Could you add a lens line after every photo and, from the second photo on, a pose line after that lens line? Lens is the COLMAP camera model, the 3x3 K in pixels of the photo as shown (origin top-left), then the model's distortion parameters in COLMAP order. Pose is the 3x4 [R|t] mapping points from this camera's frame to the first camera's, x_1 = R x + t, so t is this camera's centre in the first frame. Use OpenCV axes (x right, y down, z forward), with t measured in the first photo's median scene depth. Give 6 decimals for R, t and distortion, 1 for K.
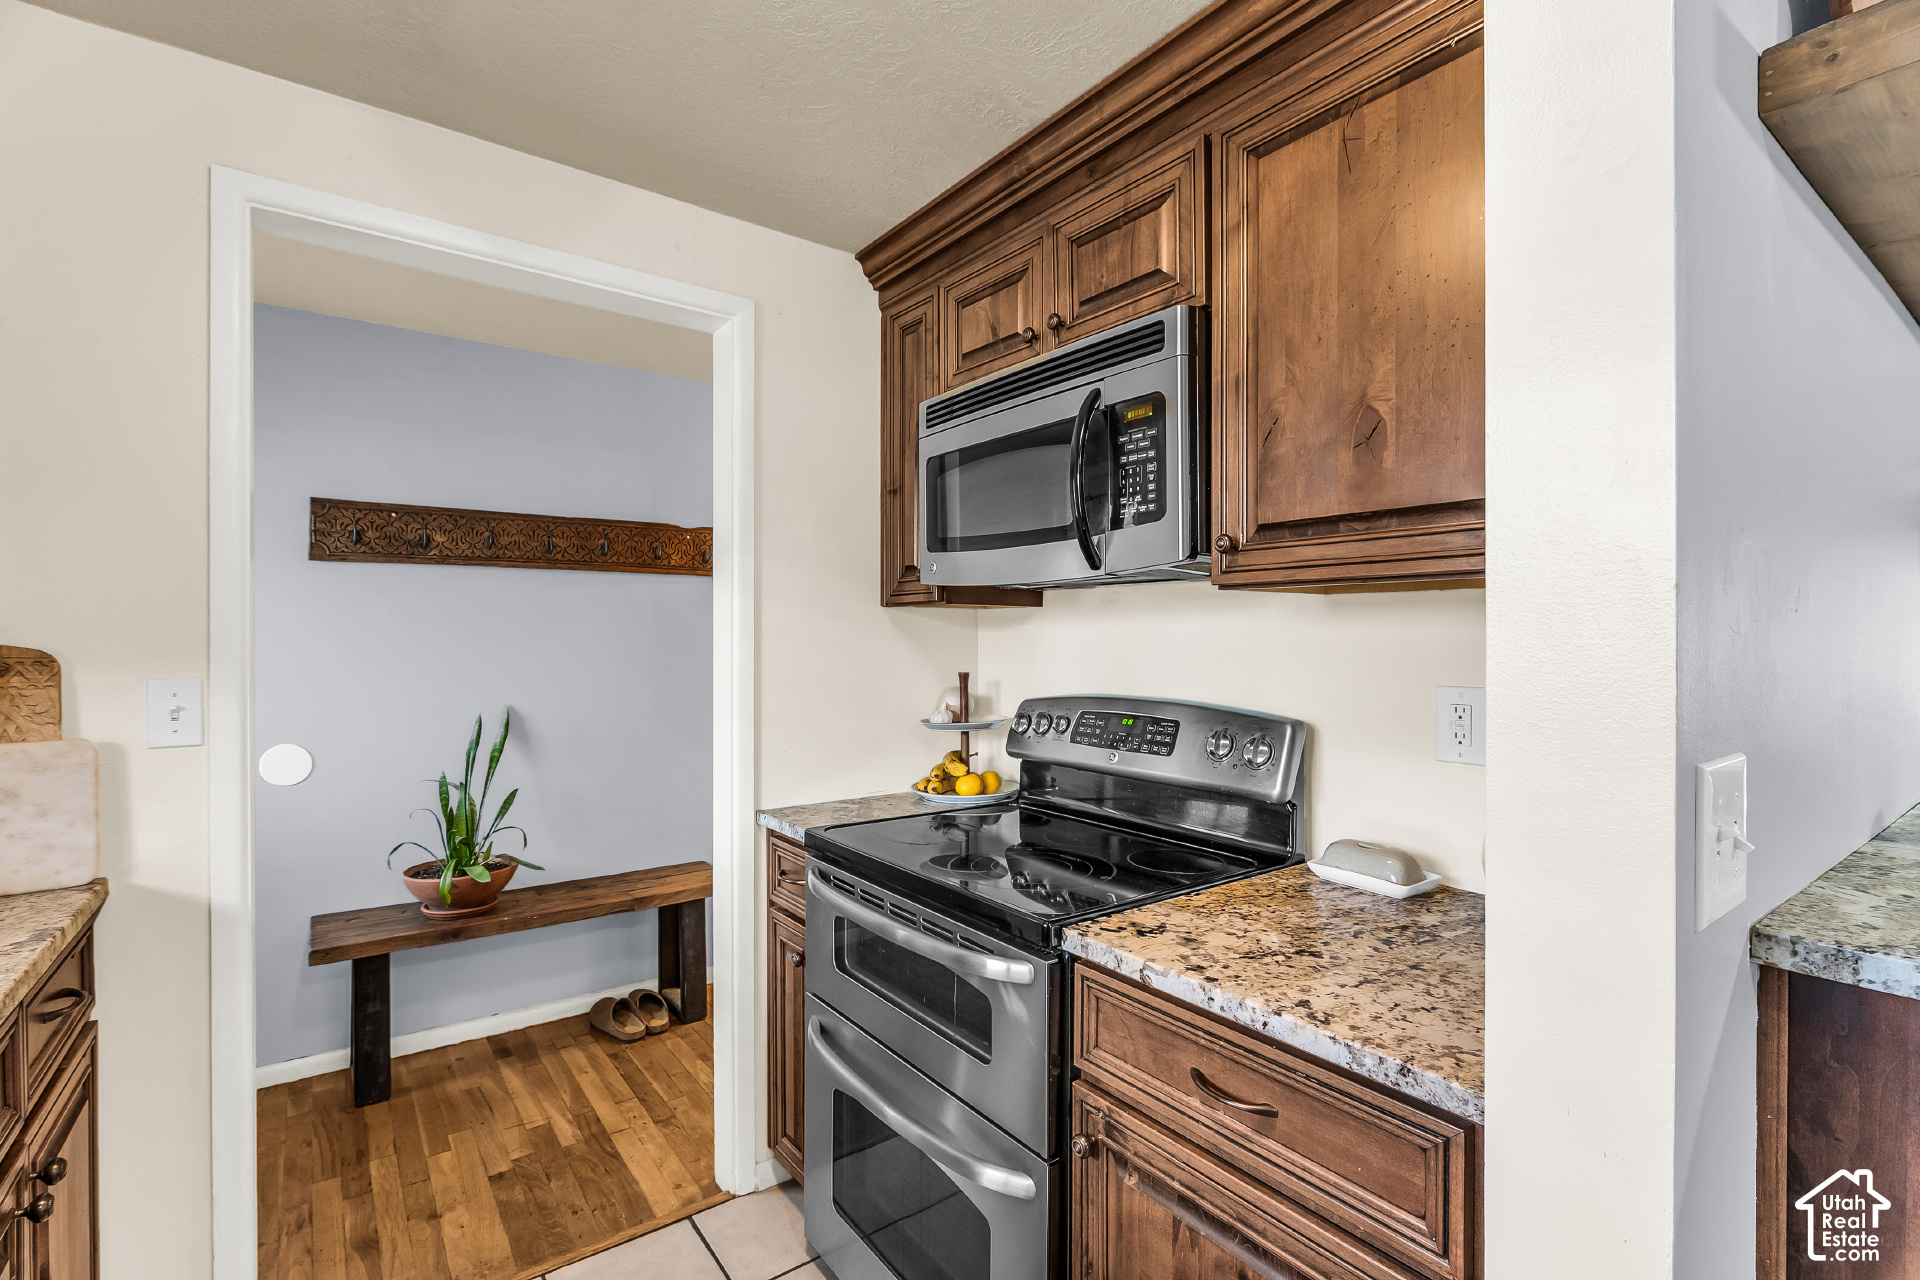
lens RADIAL K [[867.7, 0, 960.9], [0, 867.7, 651.0], [0, 0, 1]] dist [-0.000227, -0.000771]
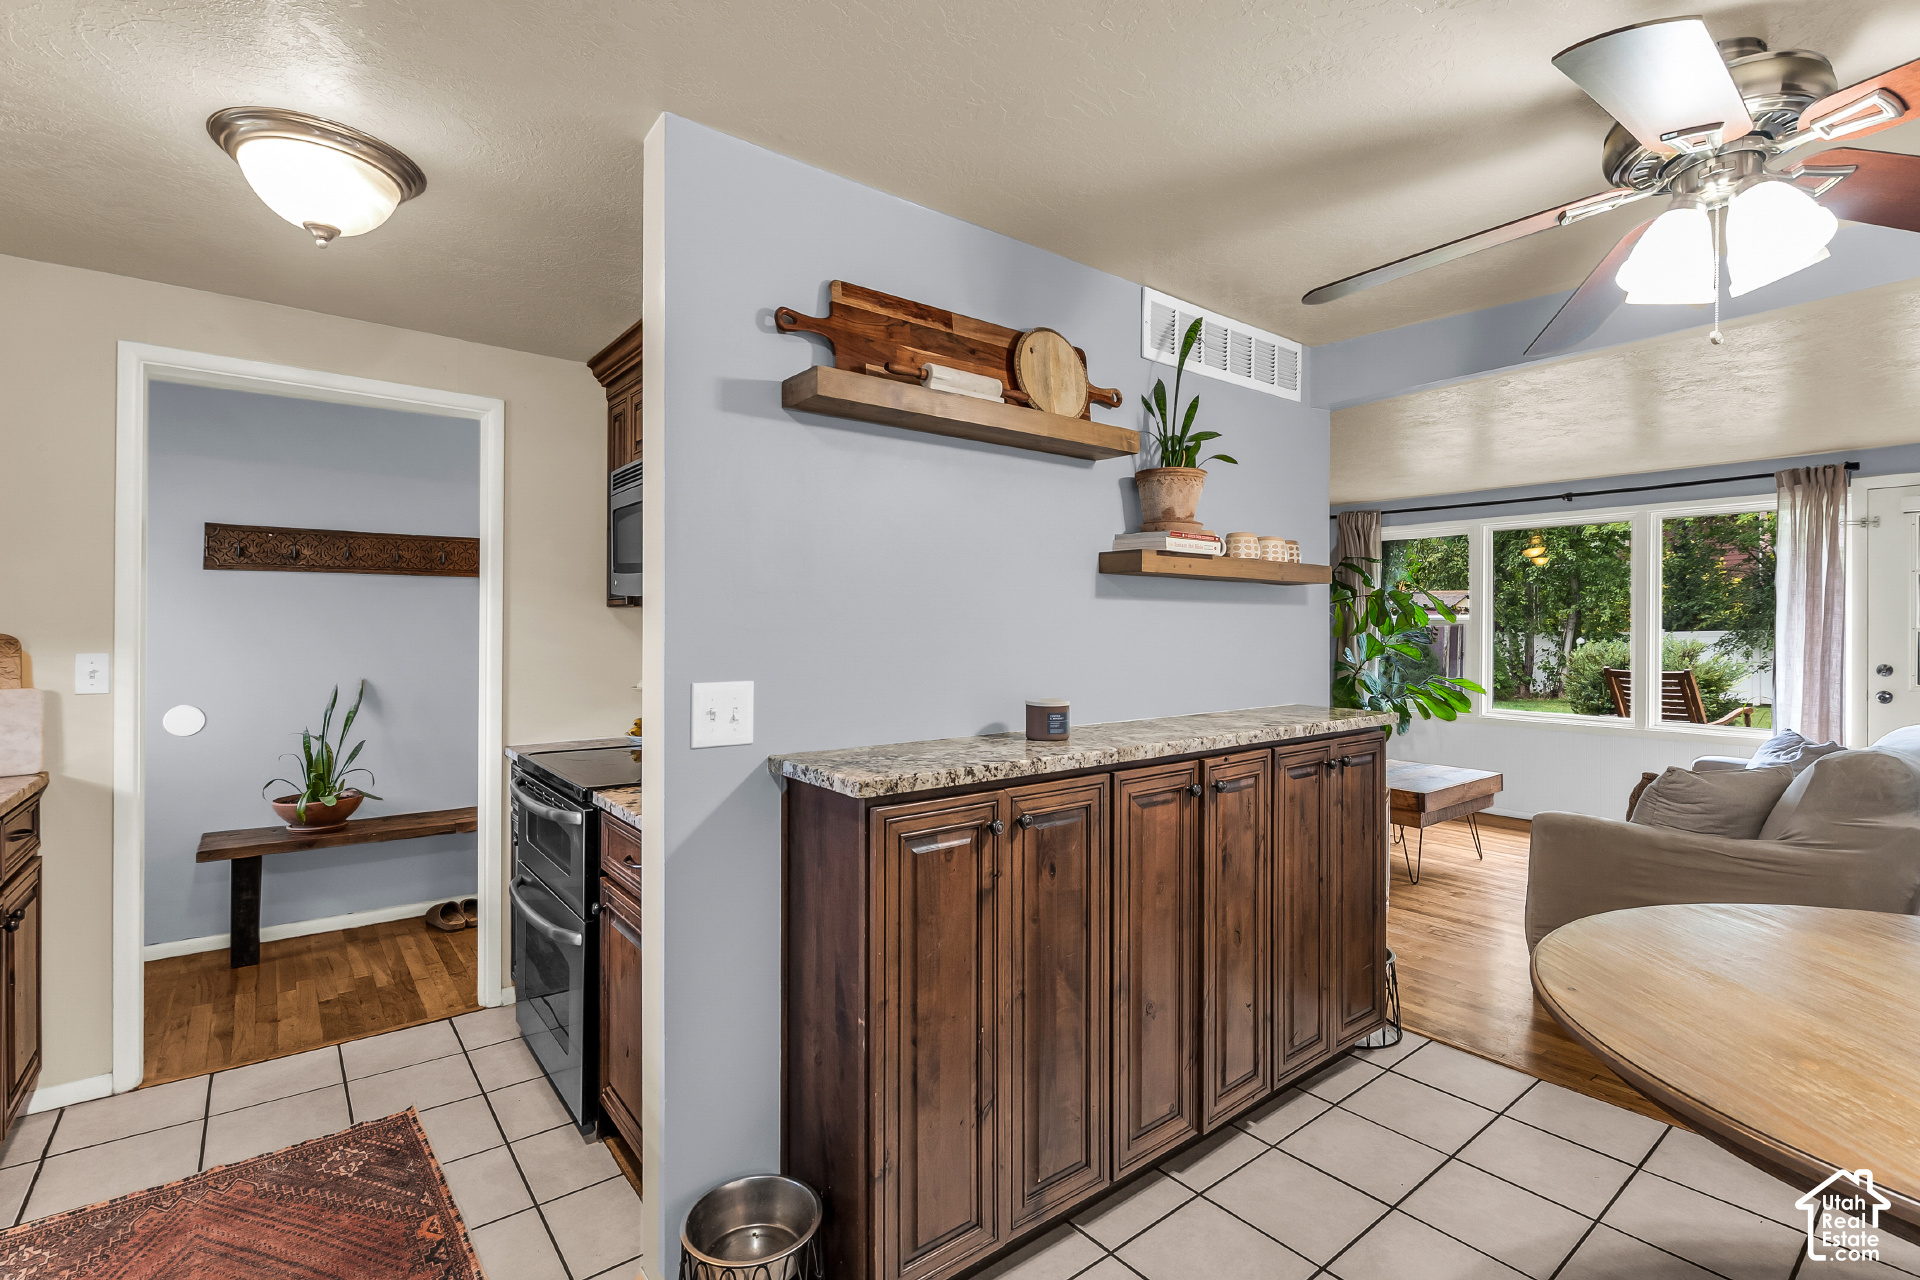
lens RADIAL K [[874.9, 0, 960.1], [0, 874.9, 635.0], [0, 0, 1]] dist [-0.000960, 0.000393]
pose [[0.999534, 0.004200, 0.030230, 0.419438], [-0.004050, 0.999979, -0.005023, -0.000145], [-0.030251, 0.004898, 0.999530, -0.431165]]
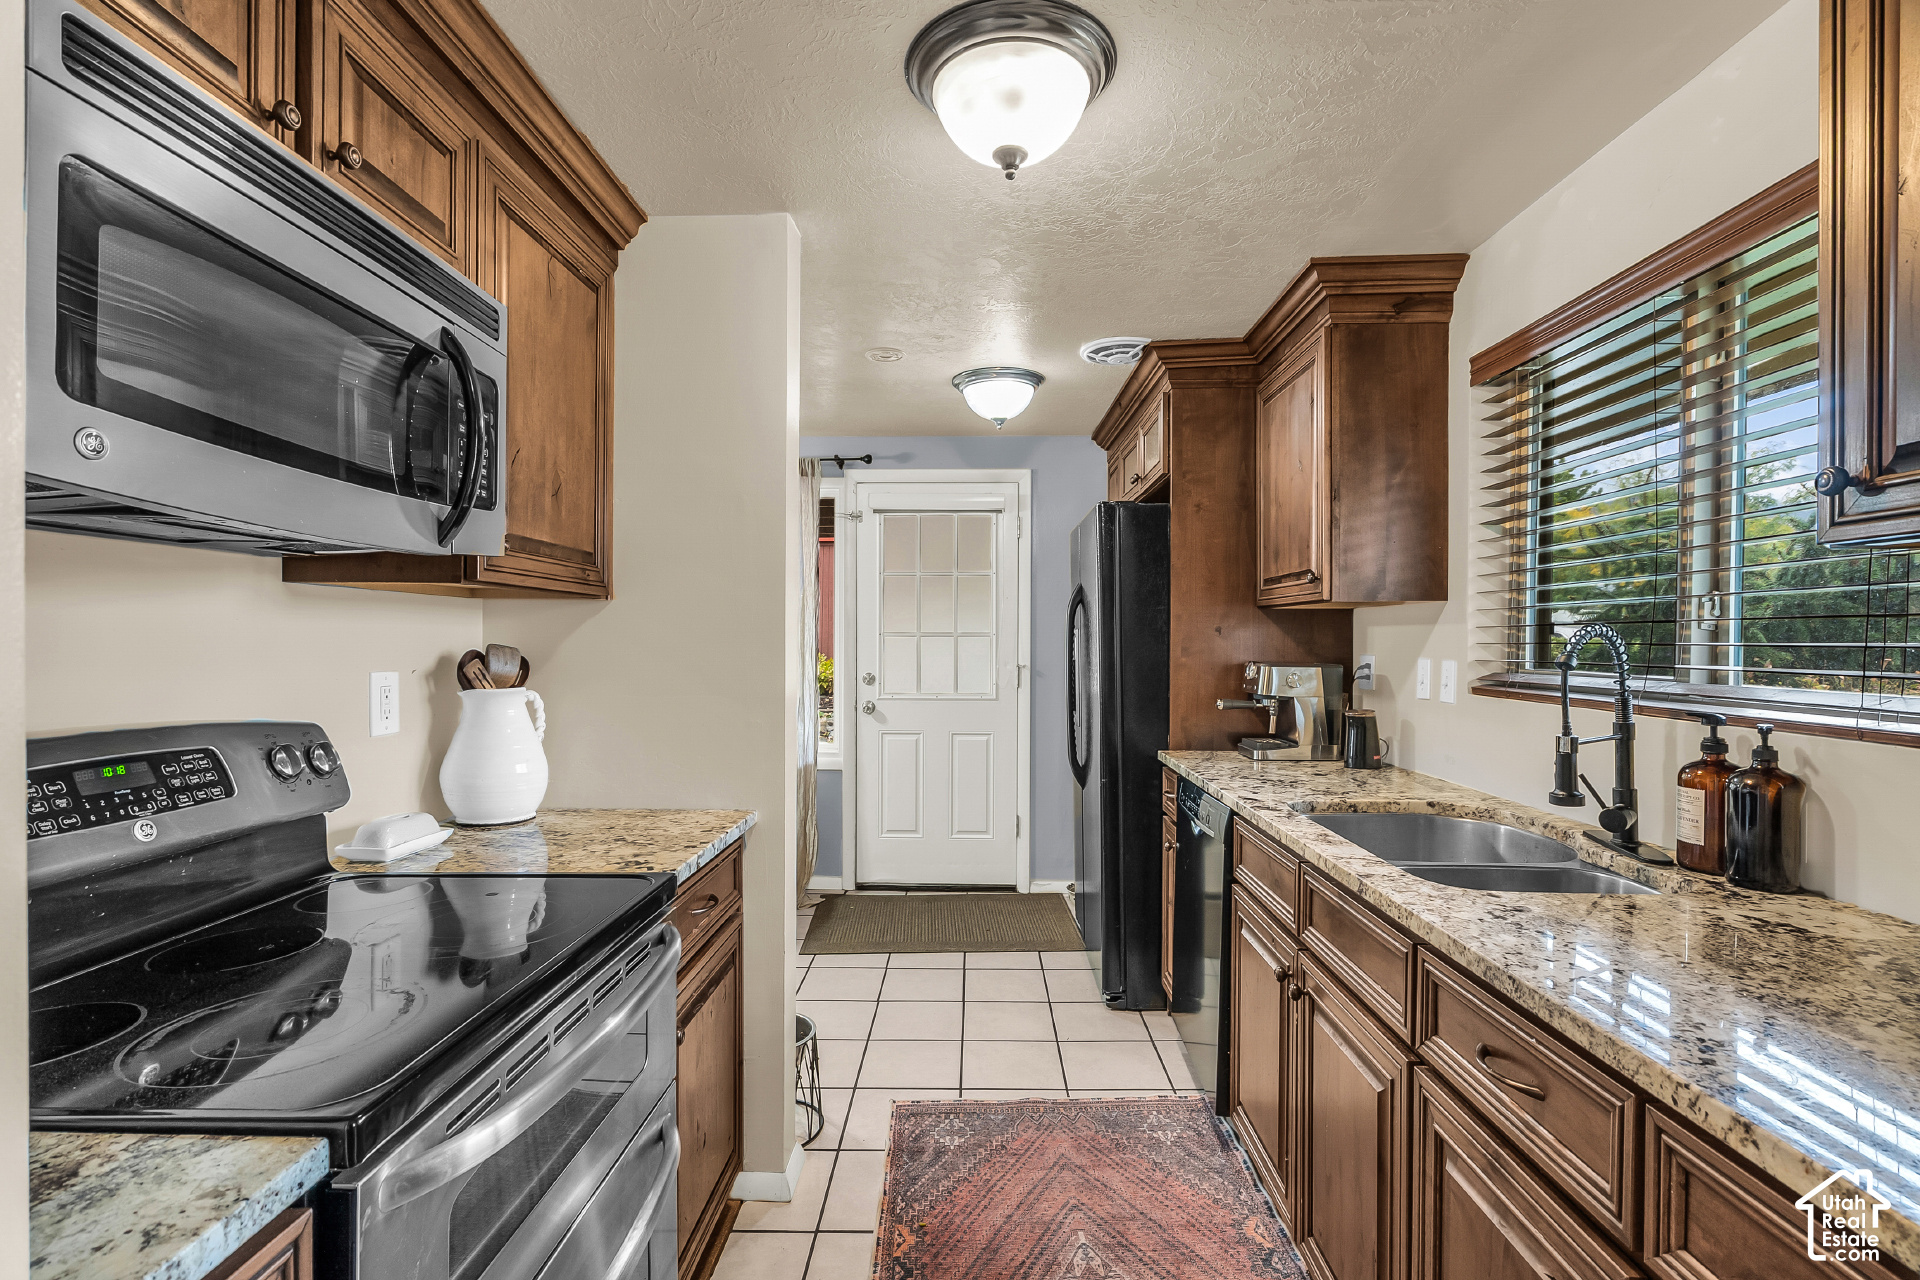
lens RADIAL K [[874.9, 0, 960.1], [0, 874.9, 635.0], [0, 0, 1]] dist [-0.000960, 0.000393]
pose [[-0.788448, -0.000277, 0.615101, -0.444969], [0.003652, 0.999980, 0.005133, -0.007259], [-0.615090, 0.006294, -0.788432, 0.812155]]
